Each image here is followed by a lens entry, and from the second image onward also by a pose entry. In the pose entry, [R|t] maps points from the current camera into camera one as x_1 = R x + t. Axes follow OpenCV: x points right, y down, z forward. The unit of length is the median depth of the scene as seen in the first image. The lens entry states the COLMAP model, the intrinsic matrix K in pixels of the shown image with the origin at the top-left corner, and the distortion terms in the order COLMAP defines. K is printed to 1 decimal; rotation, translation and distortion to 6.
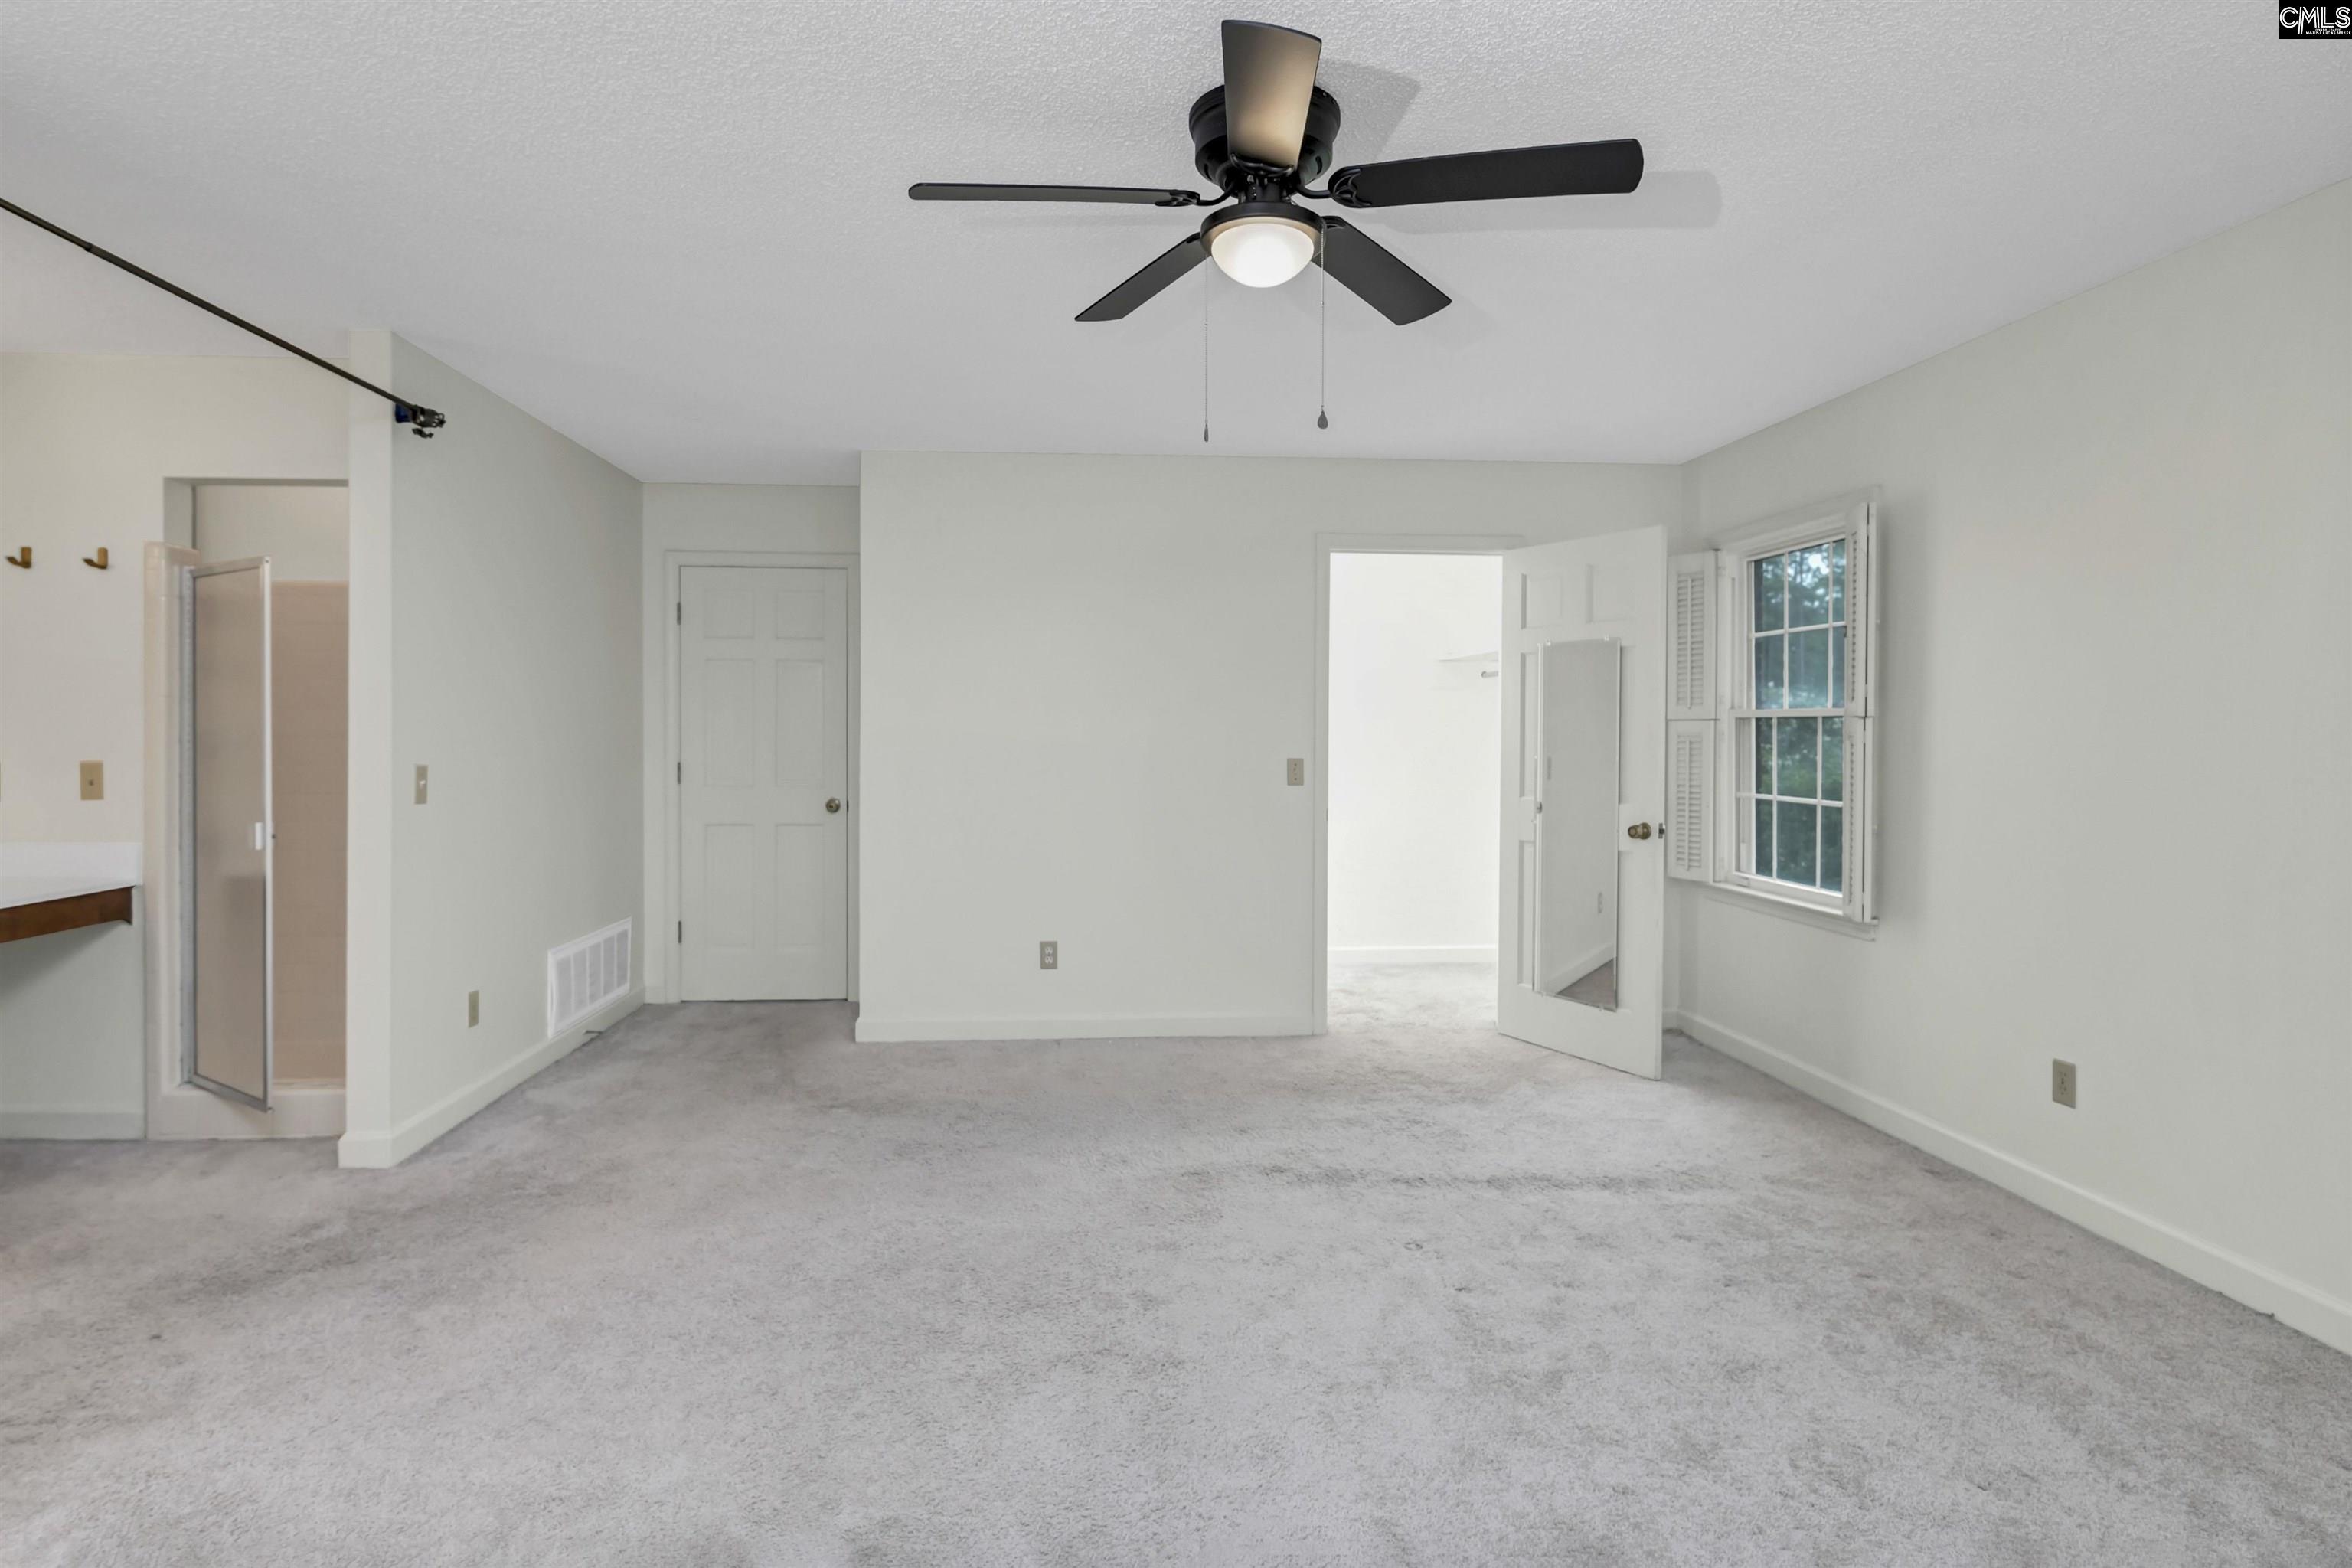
lens RADIAL K [[1179.8, 0, 1171.4], [0, 1179.8, 741.4], [0, 0, 1]] dist [-0.001619, -0.001385]
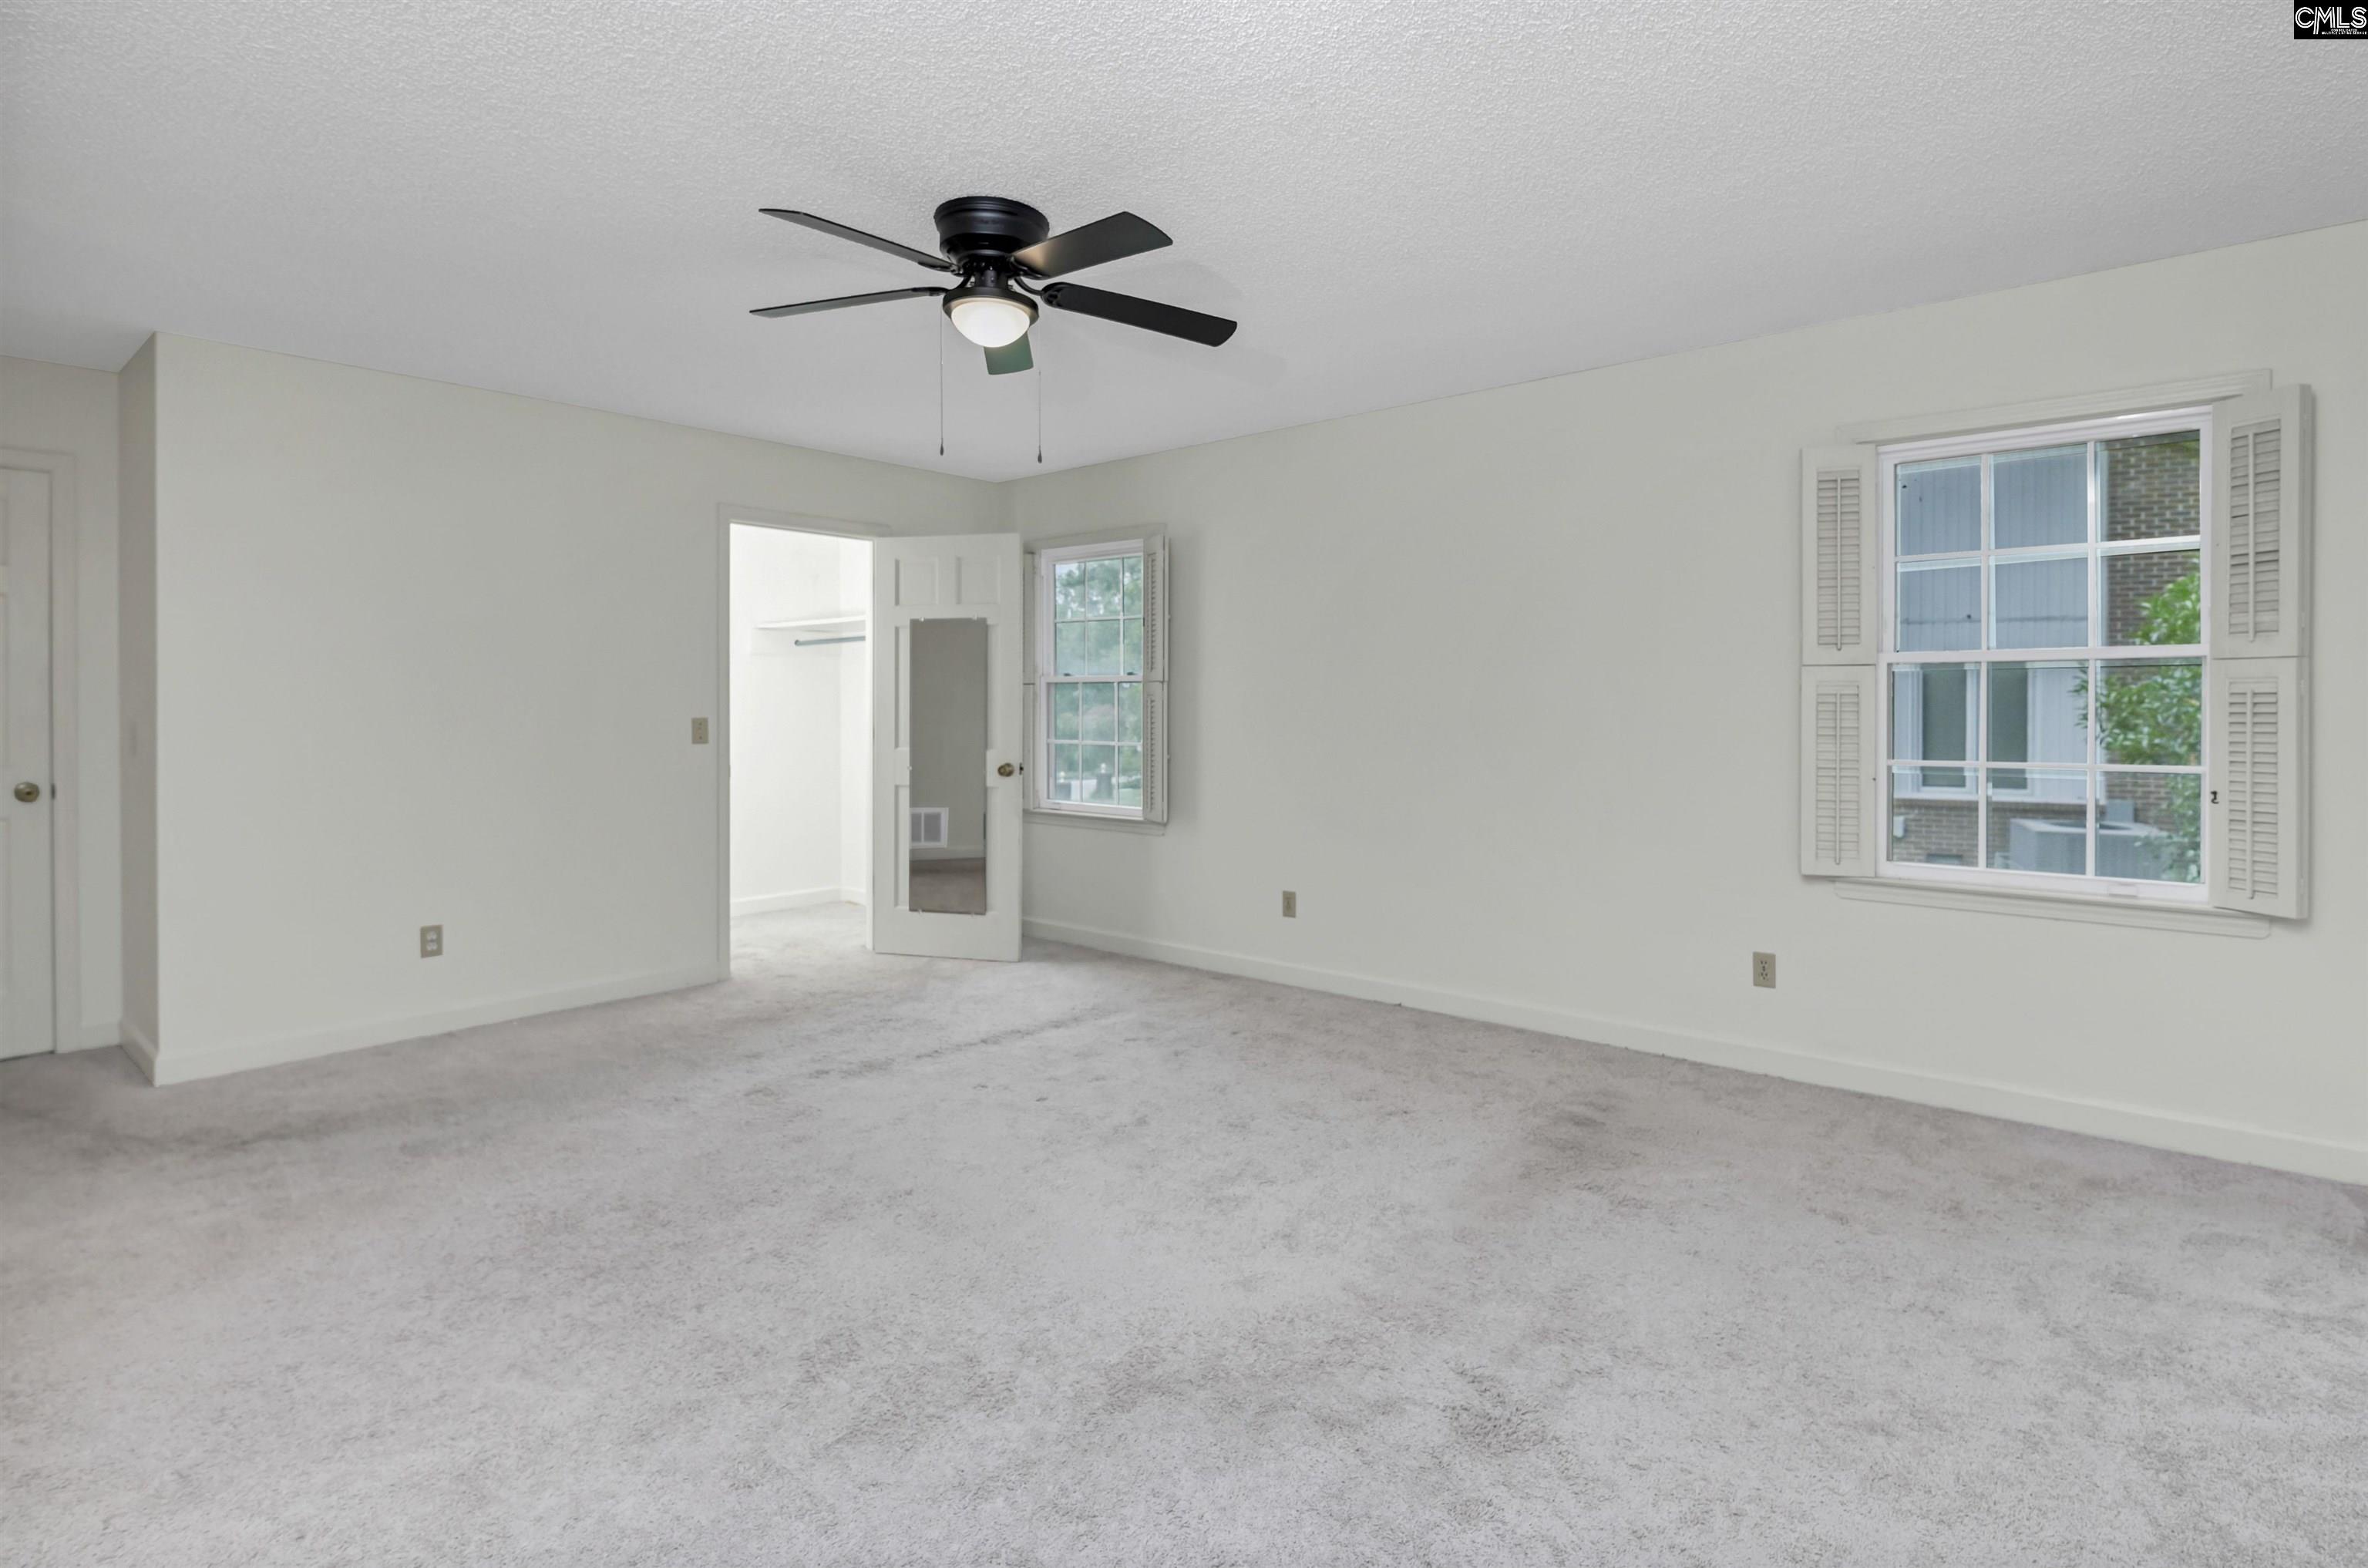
lens RADIAL K [[1177.6, 0, 1211.7], [0, 1177.6, 708.9], [0, 0, 1]] dist [-0.001542, -0.002310]
pose [[0.697491, -0.007283, 0.716556, -0.355159], [0.010359, 0.999946, 0.000081, 0.012110], [-0.716518, 0.007367, 0.697529, -0.050963]]
